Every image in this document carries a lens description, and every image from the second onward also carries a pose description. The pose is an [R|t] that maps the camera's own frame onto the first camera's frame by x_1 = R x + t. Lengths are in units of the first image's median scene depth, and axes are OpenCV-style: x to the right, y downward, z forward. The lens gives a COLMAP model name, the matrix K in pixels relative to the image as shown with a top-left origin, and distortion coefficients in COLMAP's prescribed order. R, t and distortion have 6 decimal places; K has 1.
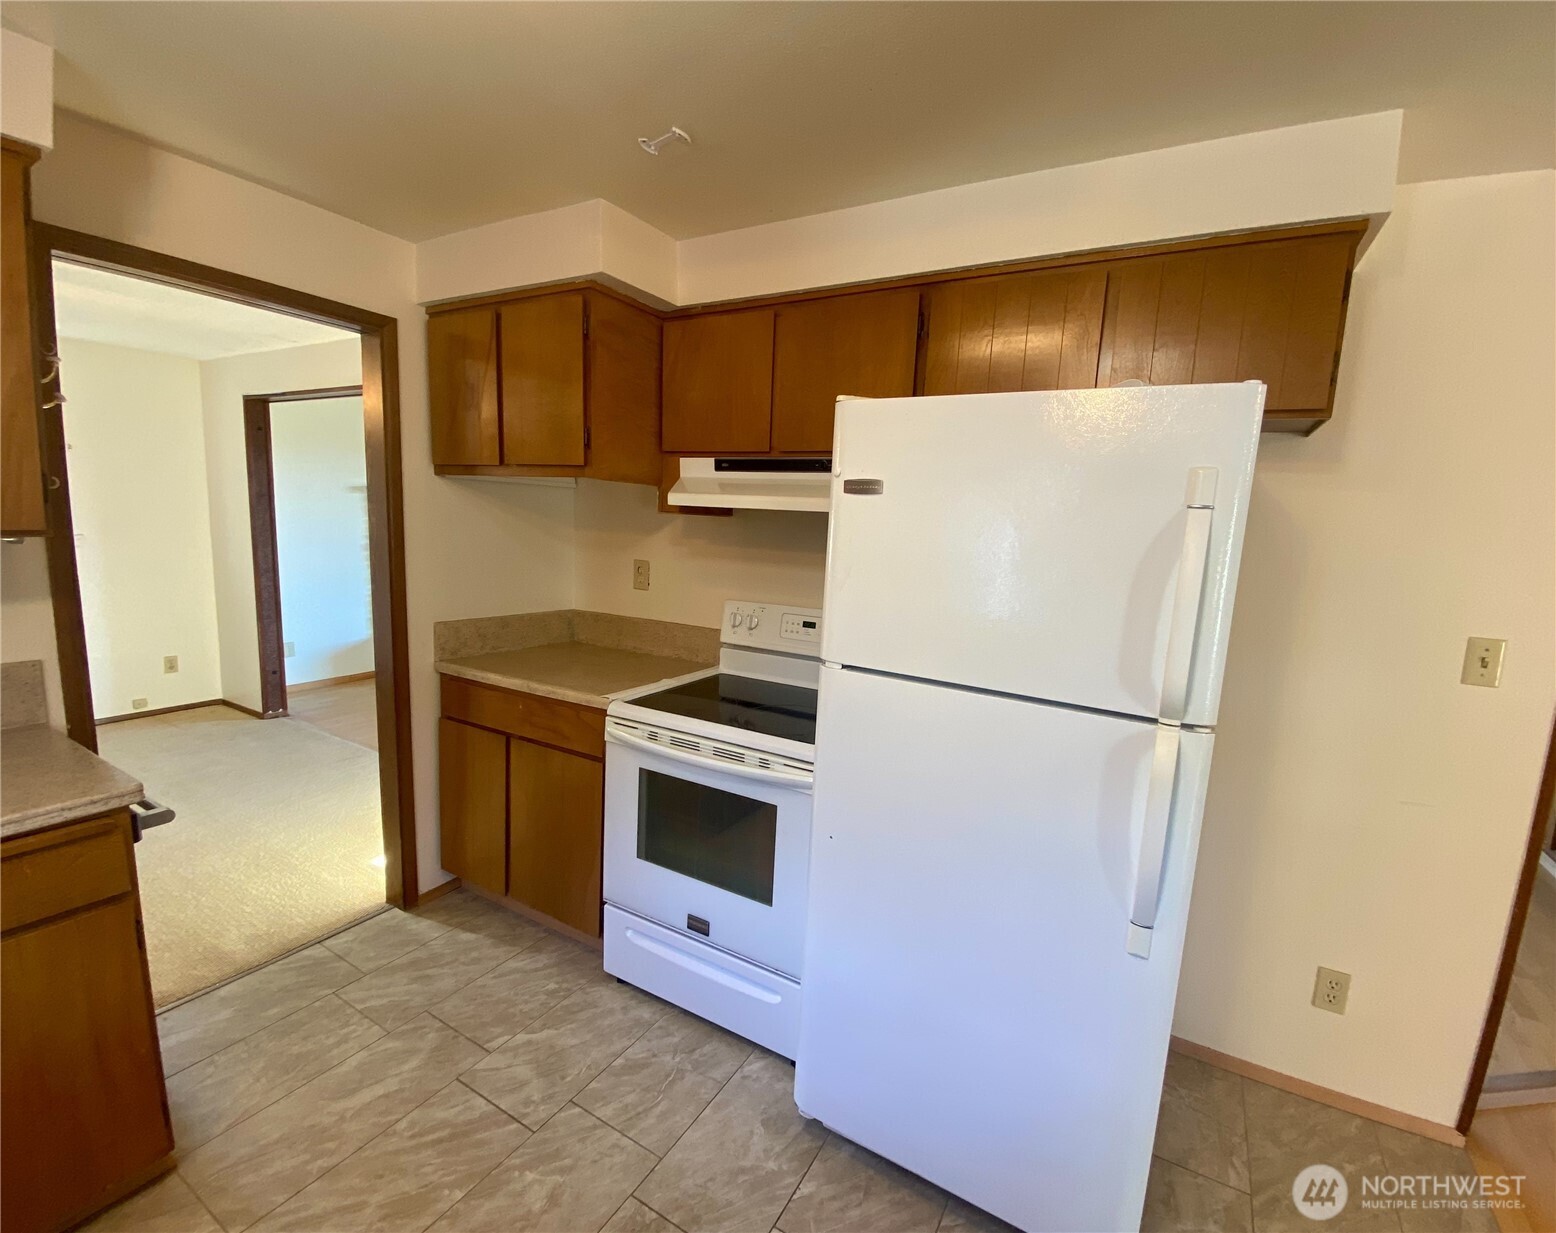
lens RADIAL K [[680.0, 0, 794.9], [0, 680.0, 625.6], [0, 0, 1]] dist [-0.016461, -0.001088]
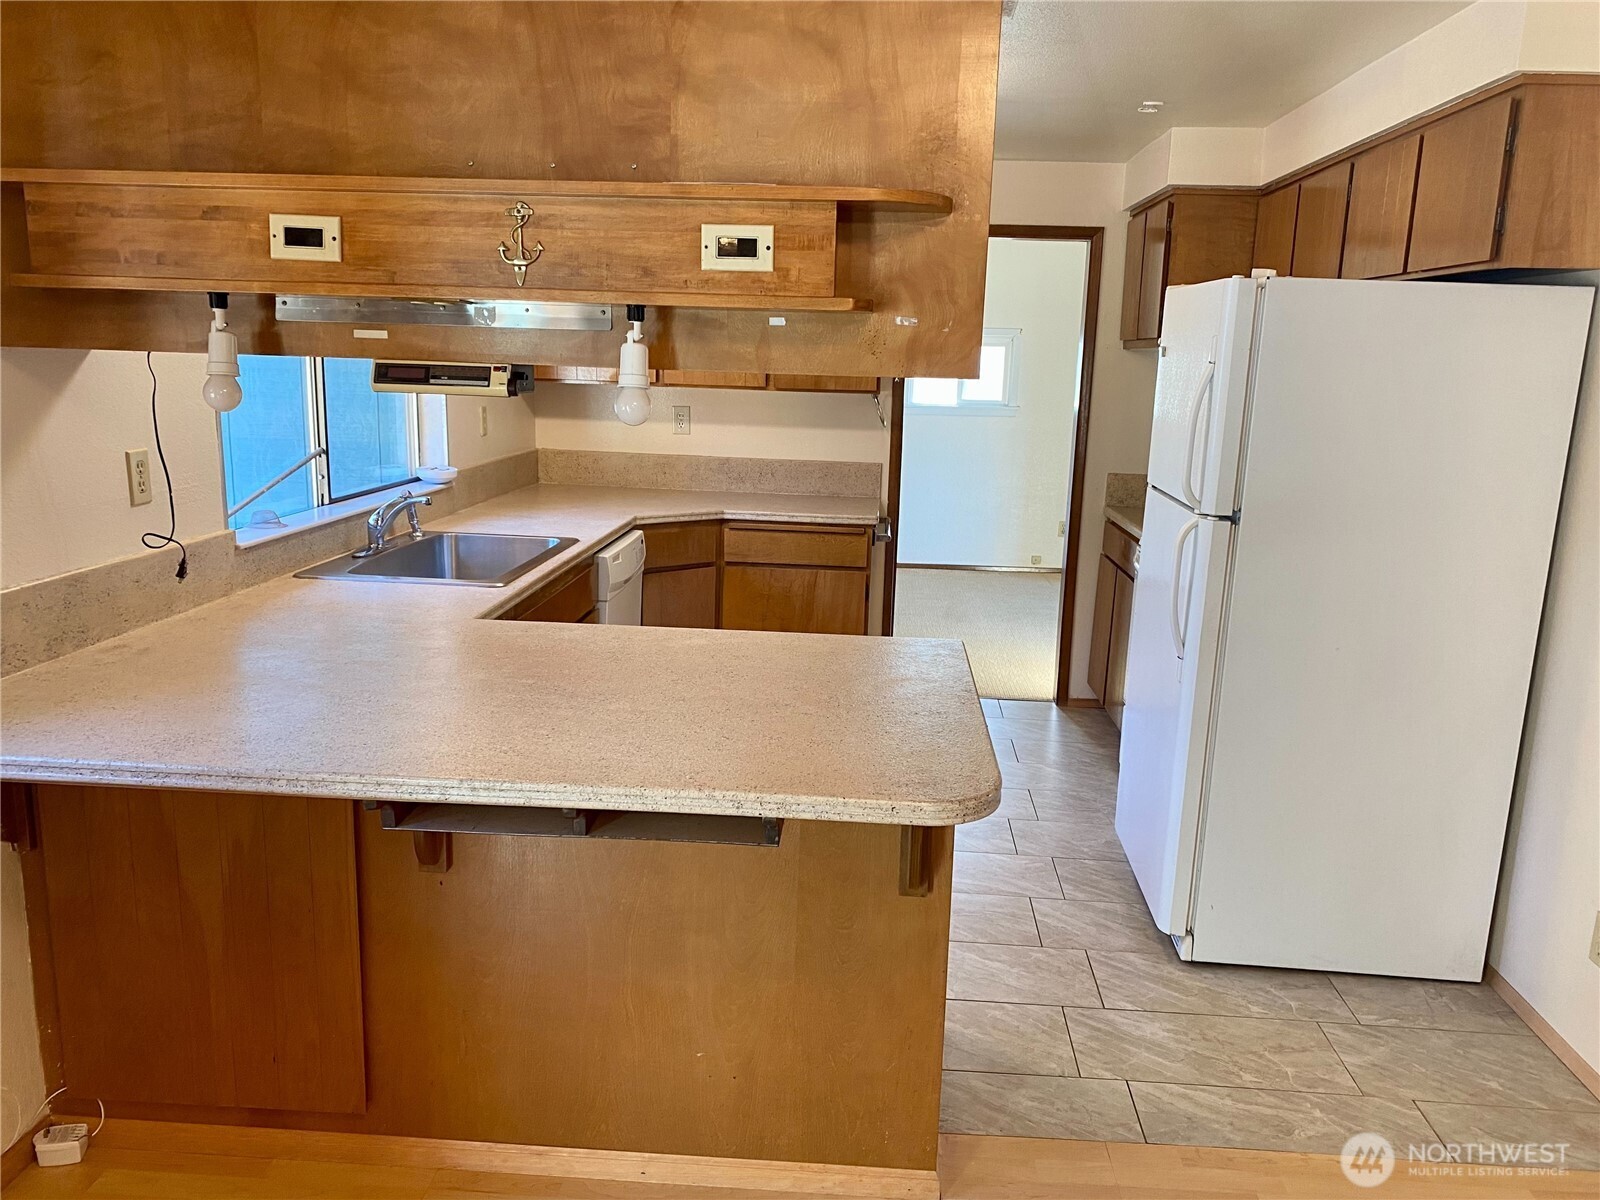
lens RADIAL K [[1198.8, 0, 794.7], [0, 1198.8, 606.6], [0, 0, 1]] dist [0.110927, 0.000336]
pose [[0.413708, 0.160128, -0.896217, 1.673498], [-0.147980, 0.983147, 0.107350, 0.112763], [0.898303, 0.088211, 0.430431, -0.567506]]
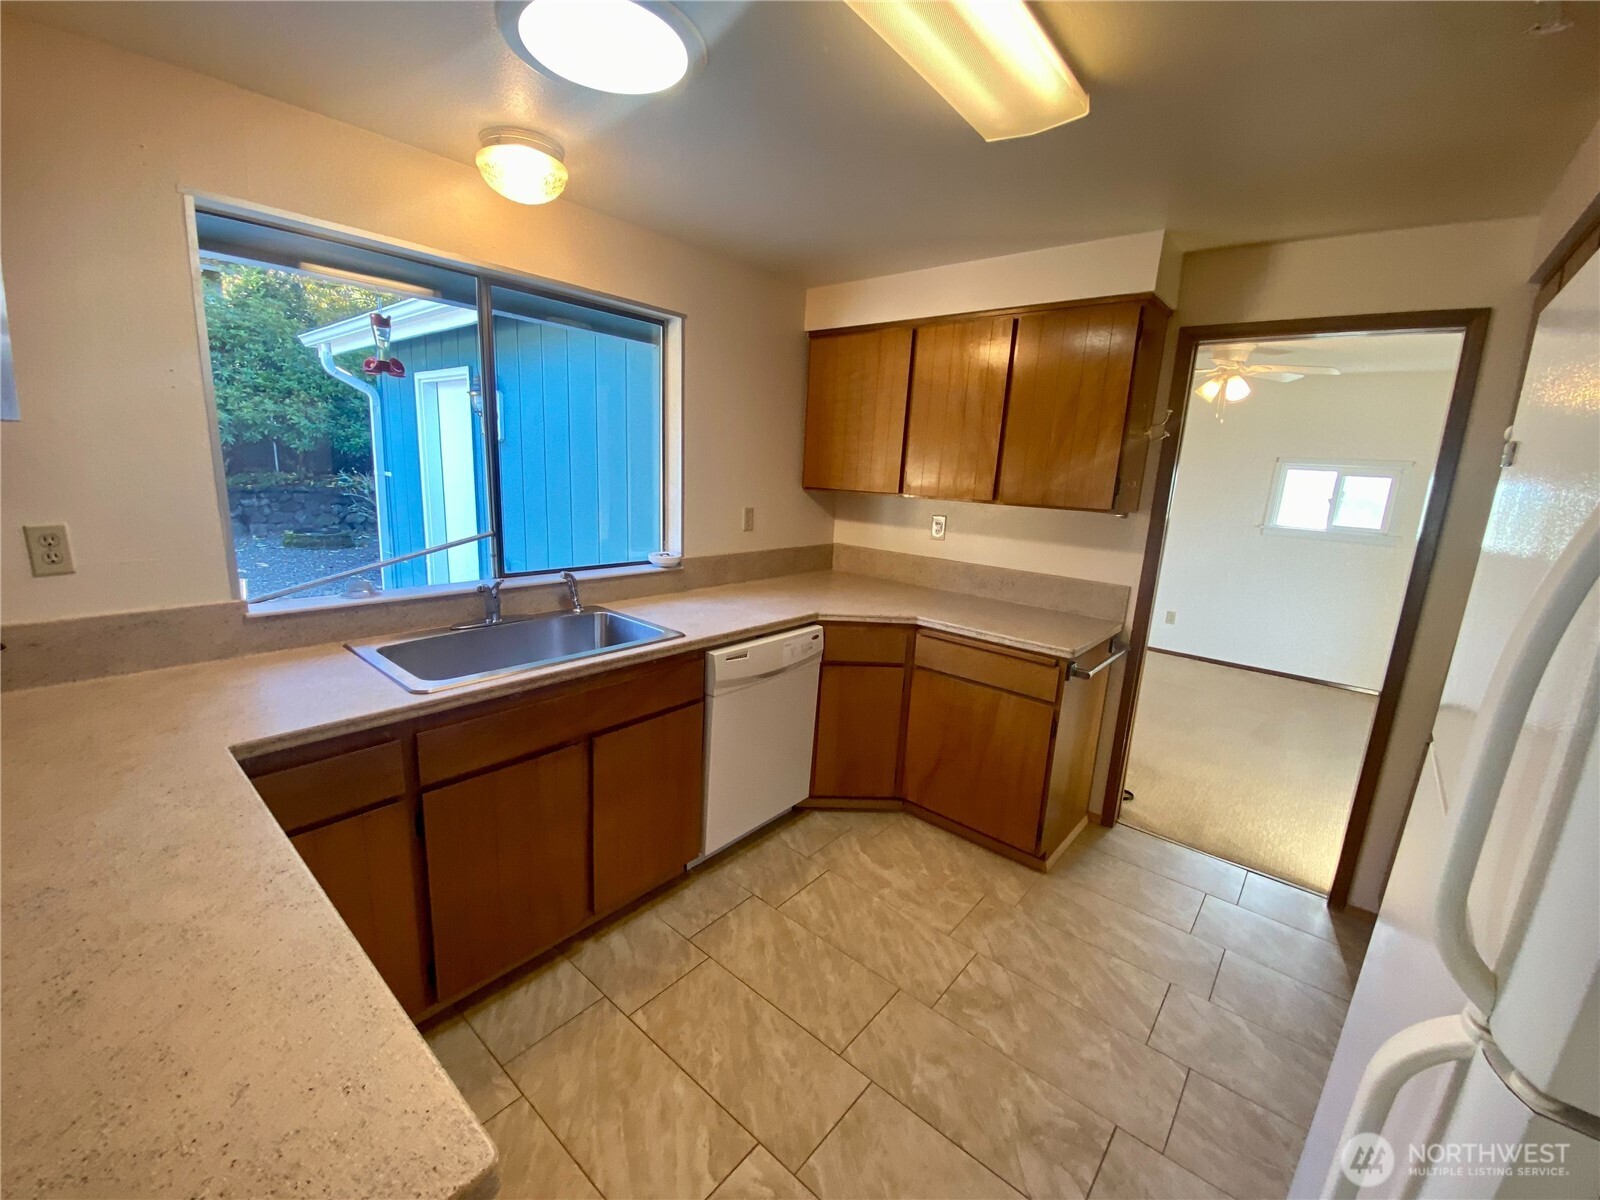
lens RADIAL K [[647.0, 0, 794.8], [0, 647.0, 601.4], [0, 0, 1]] dist [0.003254, 0.000185]
pose [[-0.197661, 0.153465, -0.968183, 0.641721], [-0.204099, 0.959581, 0.193770, -0.055526], [0.958788, 0.235906, -0.158350, 0.400808]]
